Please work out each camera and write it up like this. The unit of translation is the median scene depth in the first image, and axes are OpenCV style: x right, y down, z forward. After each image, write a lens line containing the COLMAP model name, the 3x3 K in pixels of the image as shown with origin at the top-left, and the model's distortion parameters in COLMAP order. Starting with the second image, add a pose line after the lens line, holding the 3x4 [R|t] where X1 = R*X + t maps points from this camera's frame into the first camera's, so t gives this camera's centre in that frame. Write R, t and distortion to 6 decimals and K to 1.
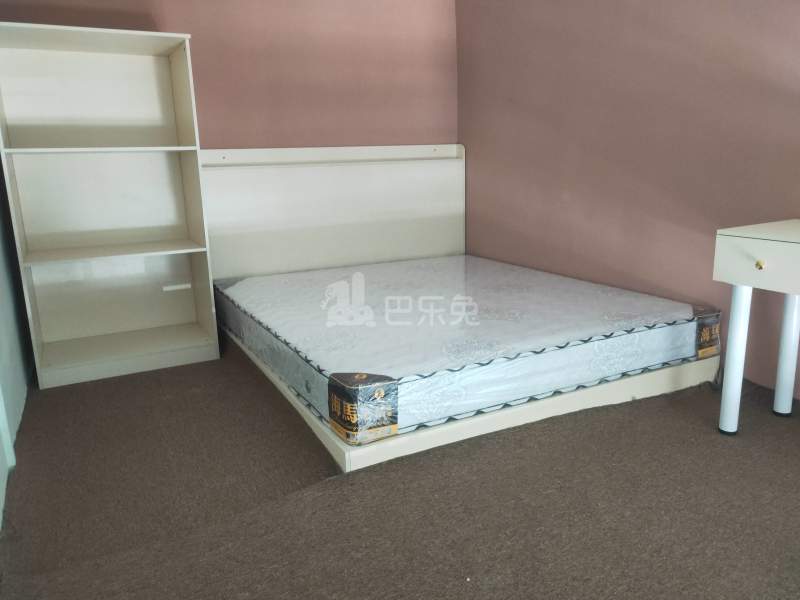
lens RADIAL K [[618.9, 0, 396.5], [0, 618.9, 297.4], [0, 0, 1]] dist [0.038214, -0.013778]
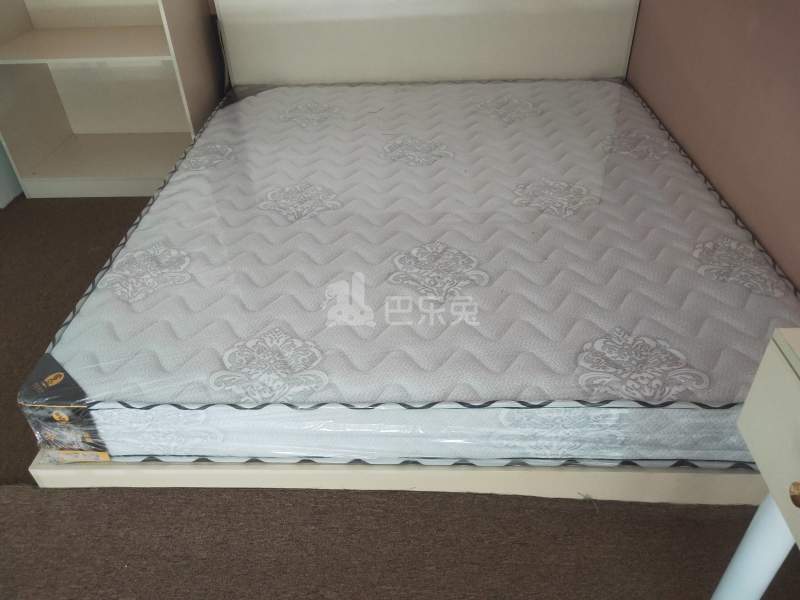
lens RADIAL K [[618.9, 0, 399.2], [0, 618.9, 296.2], [0, 0, 1]] dist [0.038214, -0.013778]
pose [[0.862052, 0.295892, -0.411478, 0.337480], [-0.094141, 0.891238, 0.443658, -0.187523], [0.498000, -0.343719, 0.796149, 0.441572]]
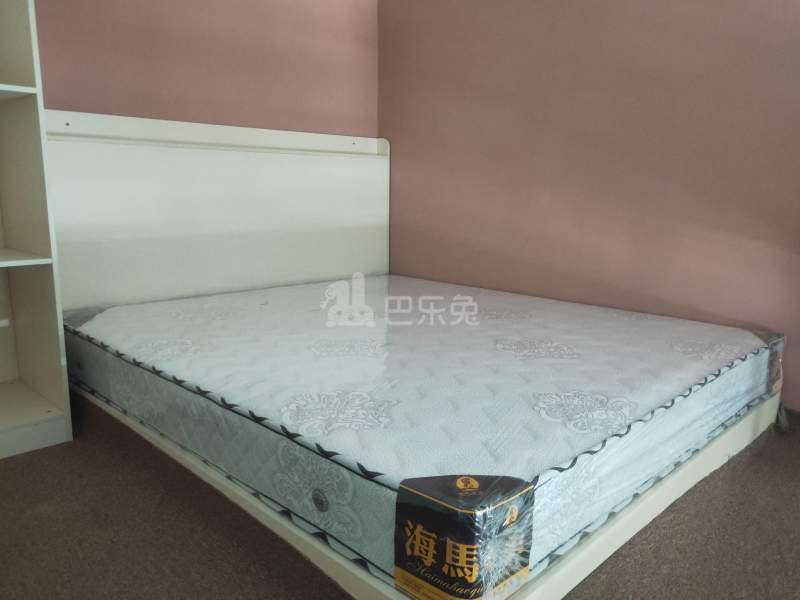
lens RADIAL K [[618.9, 0, 402.3], [0, 618.9, 297.2], [0, 0, 1]] dist [0.038214, -0.013778]
pose [[0.952317, -0.015597, 0.304711, -0.173784], [0.030689, 0.998524, -0.044800, -0.004619], [-0.303562, 0.052015, 0.951391, 0.332242]]
